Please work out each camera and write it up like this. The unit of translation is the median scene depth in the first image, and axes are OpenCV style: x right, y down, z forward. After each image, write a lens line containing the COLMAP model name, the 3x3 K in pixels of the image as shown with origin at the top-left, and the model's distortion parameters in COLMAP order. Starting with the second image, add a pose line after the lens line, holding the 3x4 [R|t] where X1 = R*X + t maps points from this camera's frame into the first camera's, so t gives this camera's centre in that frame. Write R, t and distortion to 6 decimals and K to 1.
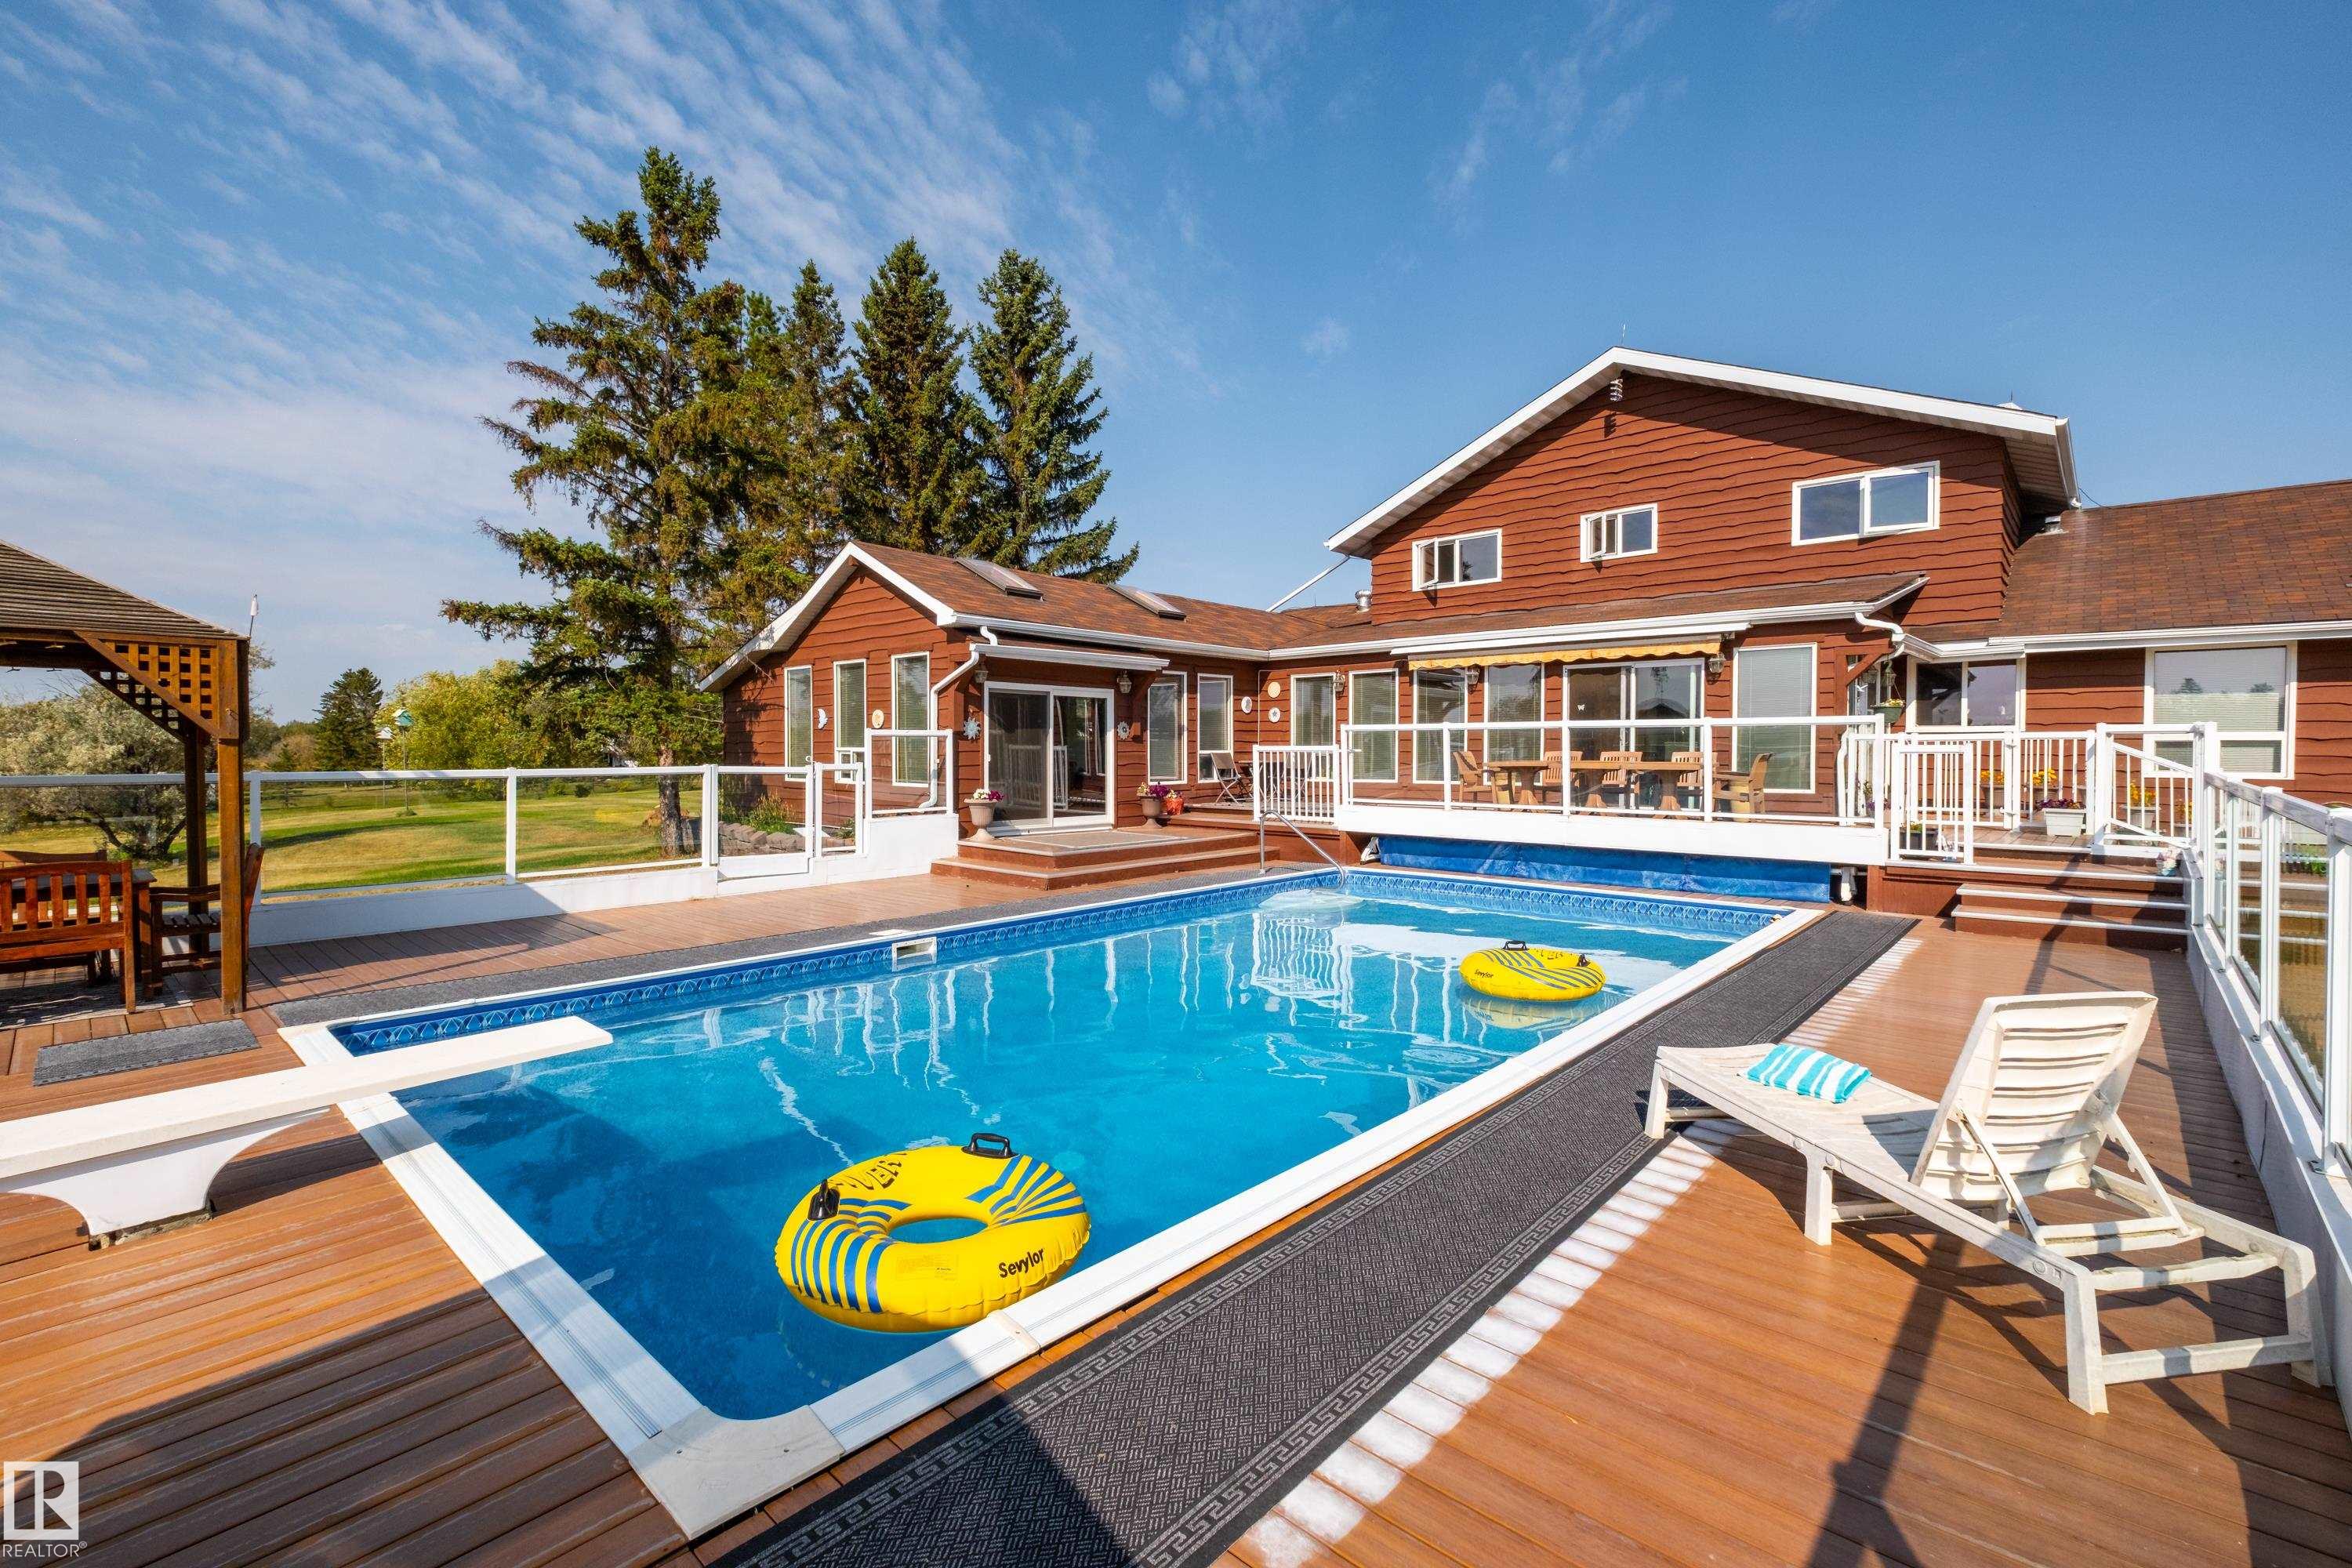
lens RADIAL K [[1028.7, 0, 1229.4], [0, 1028.7, 745.6], [0, 0, 1]] dist [0.003914, -0.002321]
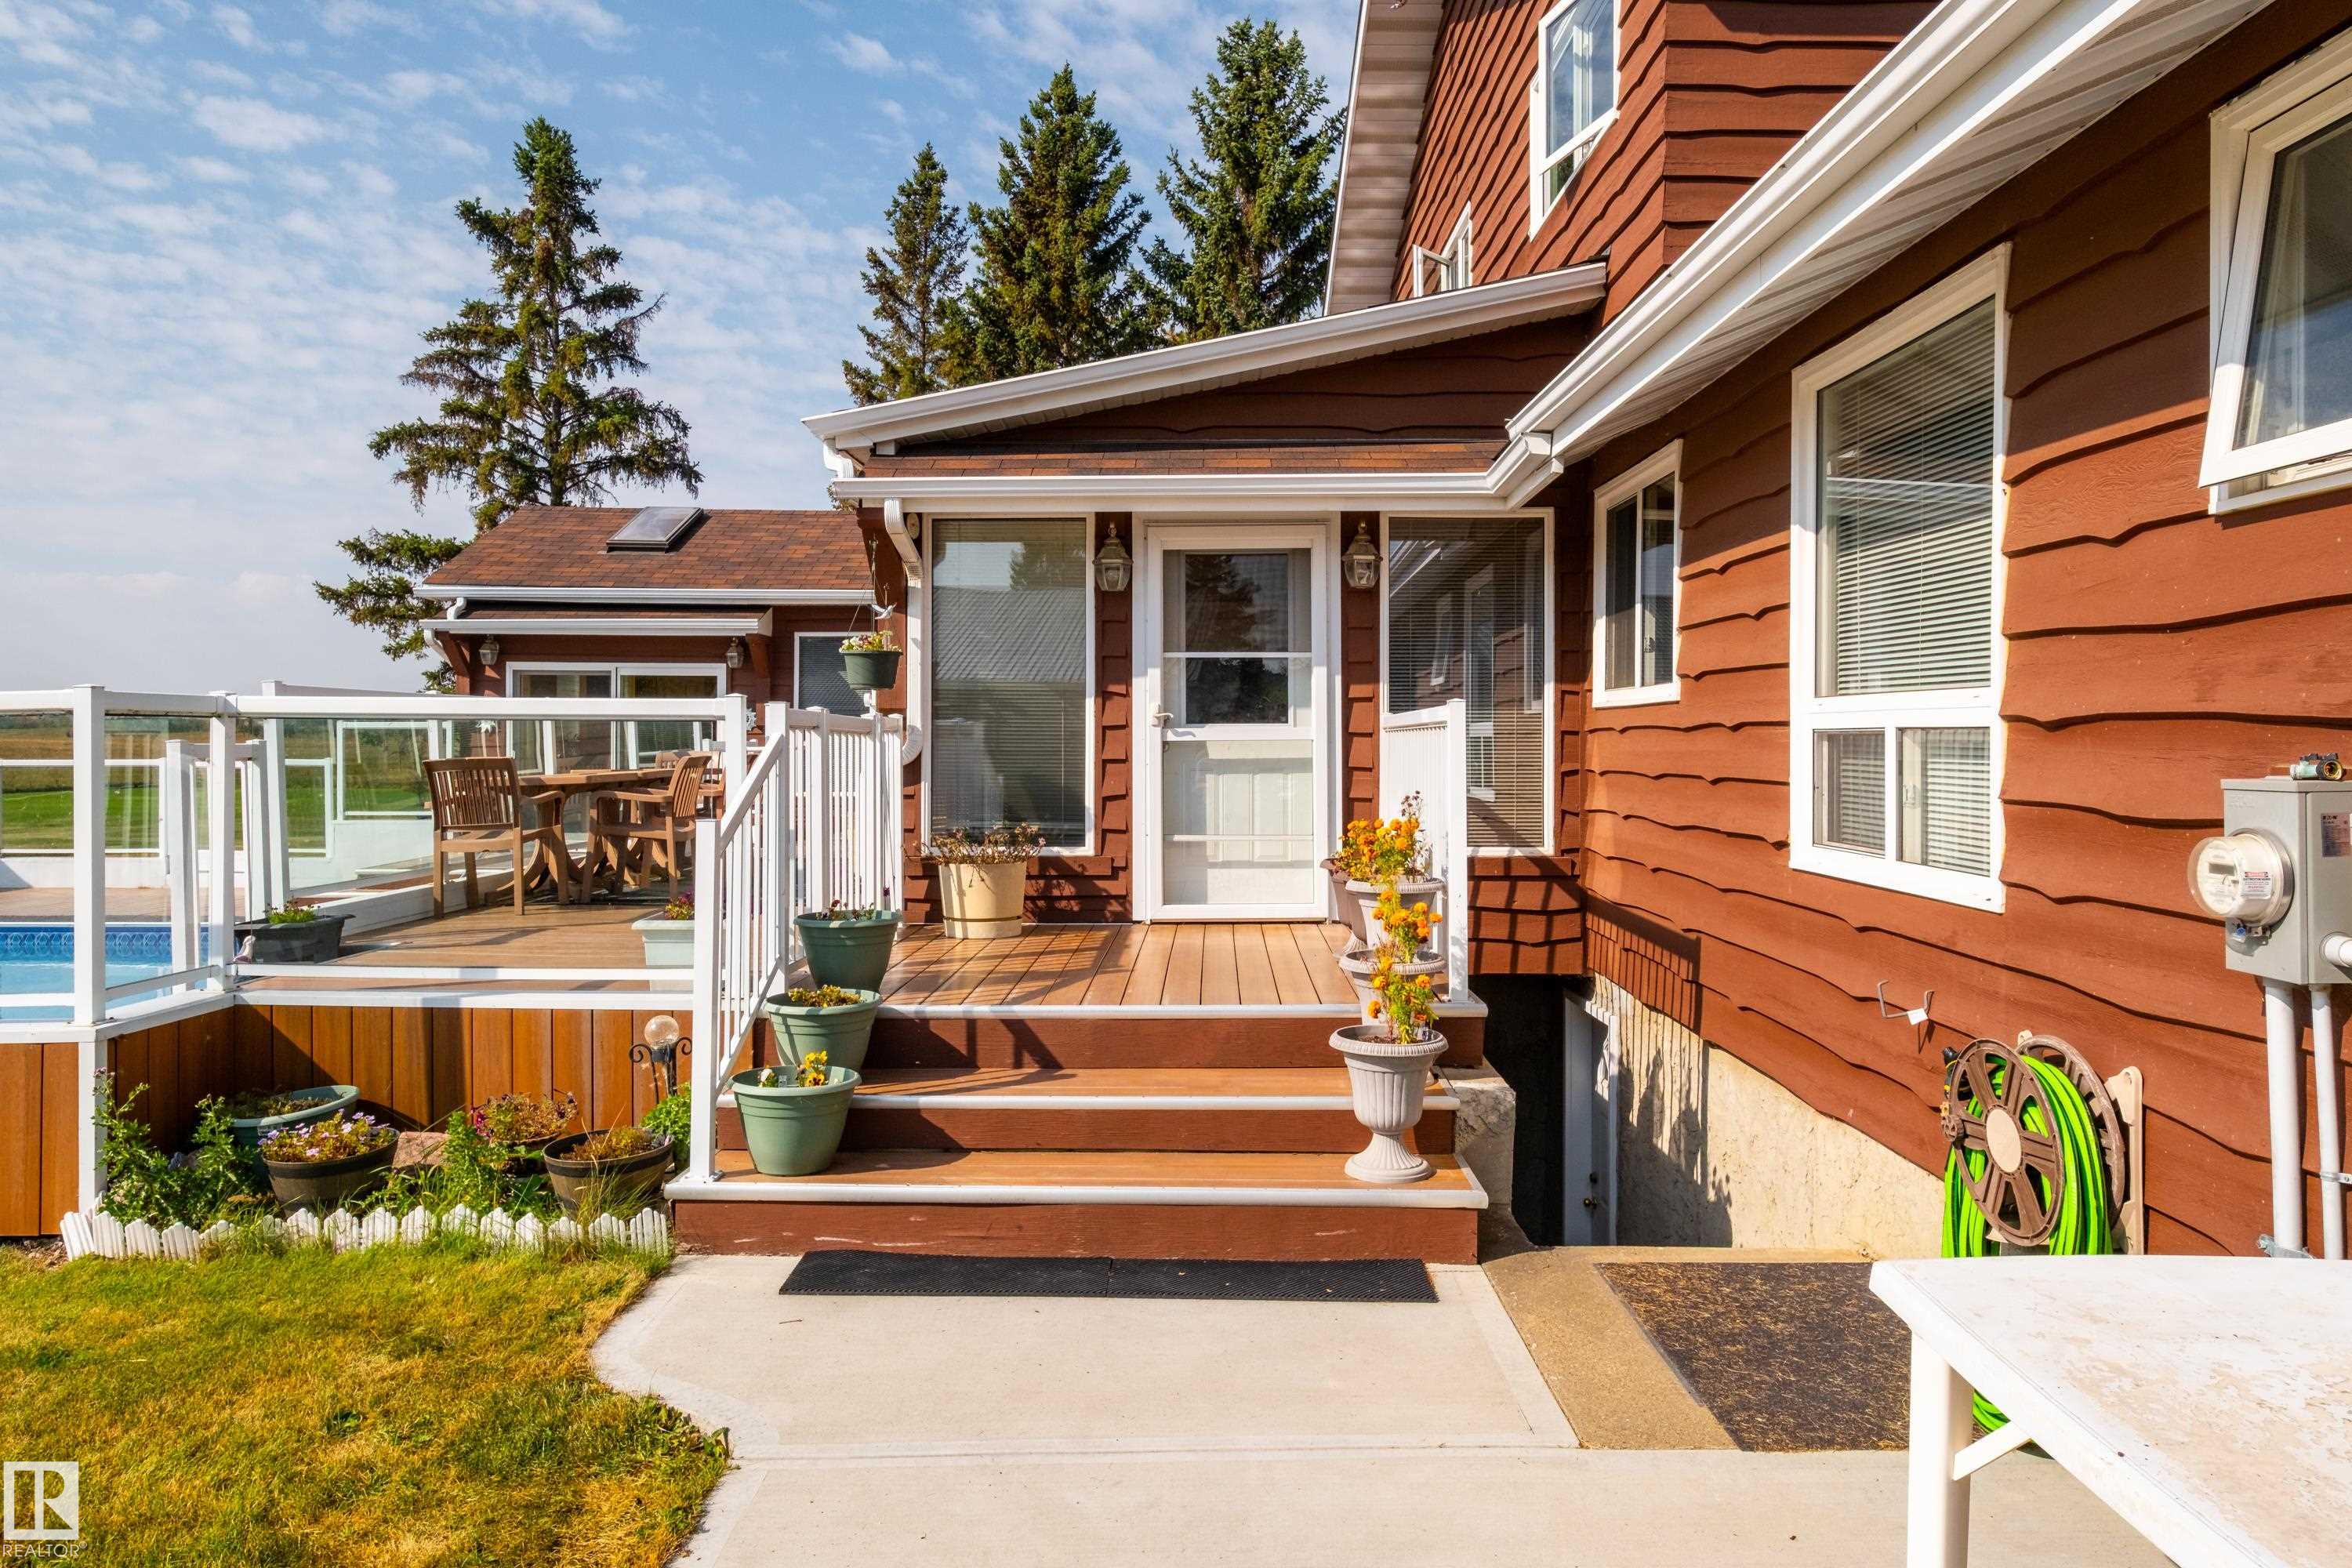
lens RADIAL K [[1476.2, 0, 1190.6], [0, 1476.2, 744.7], [0, 0, 1]] dist [-0.008341, 0.003076]
pose [[0.653498, 0.009723, -0.756866, 0.890150], [-0.001909, 0.999935, 0.011198, -0.009337], [0.756926, -0.005873, 0.653474, 0.561738]]
